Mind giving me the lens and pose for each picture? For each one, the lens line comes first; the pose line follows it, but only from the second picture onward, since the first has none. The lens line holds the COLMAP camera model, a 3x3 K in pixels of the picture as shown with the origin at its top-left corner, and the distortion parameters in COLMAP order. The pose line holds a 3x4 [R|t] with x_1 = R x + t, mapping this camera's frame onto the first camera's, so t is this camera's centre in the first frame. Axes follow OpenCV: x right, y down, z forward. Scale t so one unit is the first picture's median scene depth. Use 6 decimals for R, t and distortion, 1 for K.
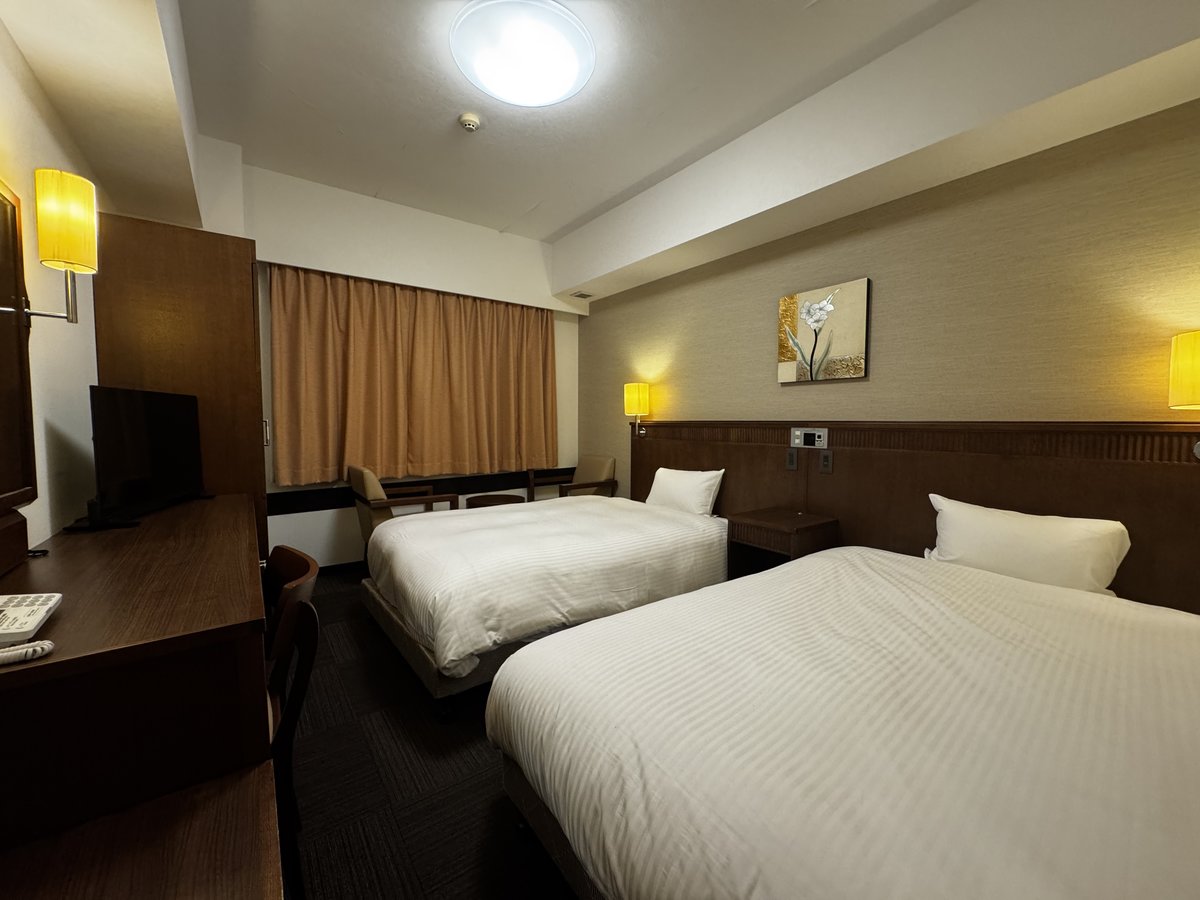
lens RADIAL K [[482.7, 0, 600.3], [0, 482.7, 446.9], [0, 0, 1]] dist [-0.001482, 0.000621]
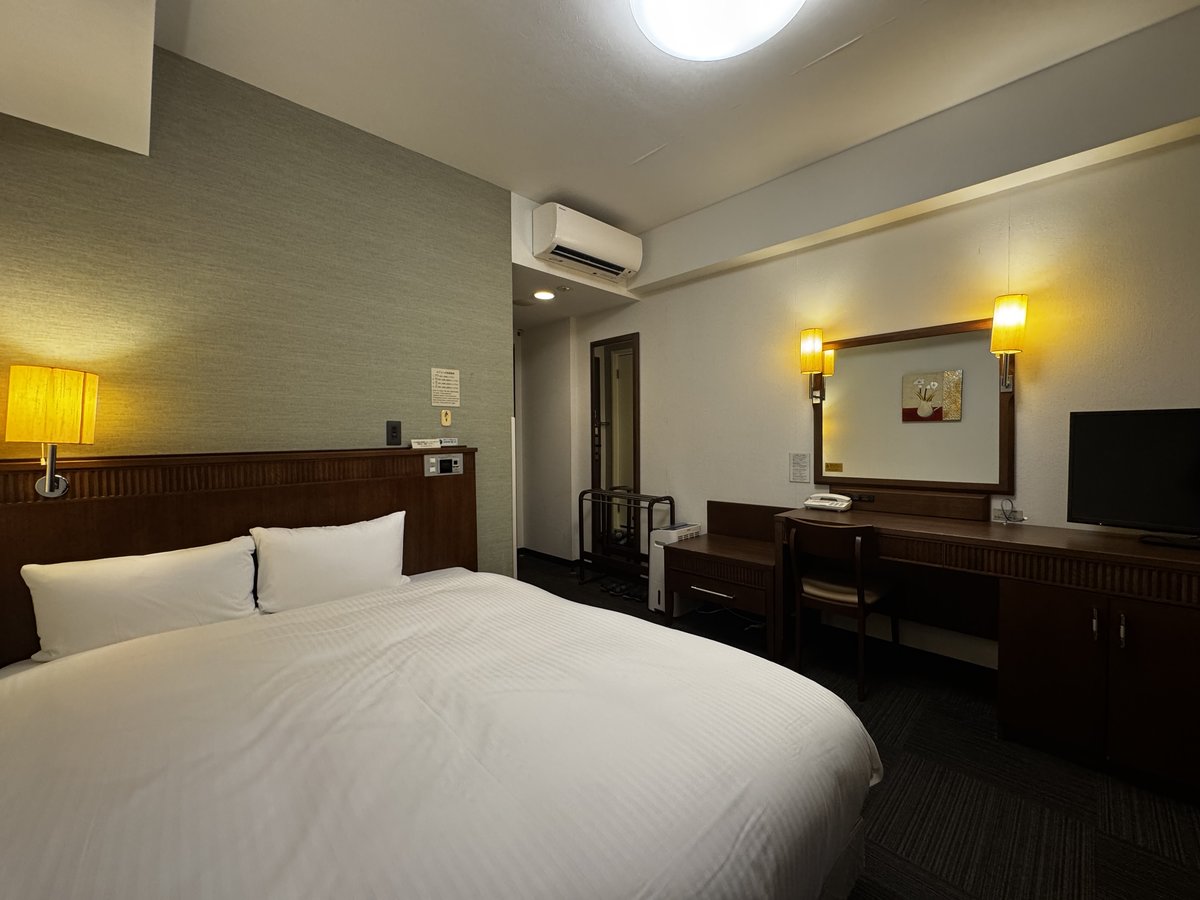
lens RADIAL K [[482.7, 0, 600.3], [0, 482.7, 446.9], [0, 0, 1]] dist [-0.001482, 0.000621]
pose [[-0.136241, -0.040597, 0.989844, -0.652223], [0.055373, 0.997286, 0.048523, -0.100047], [-0.989127, 0.061421, -0.133623, 1.009958]]
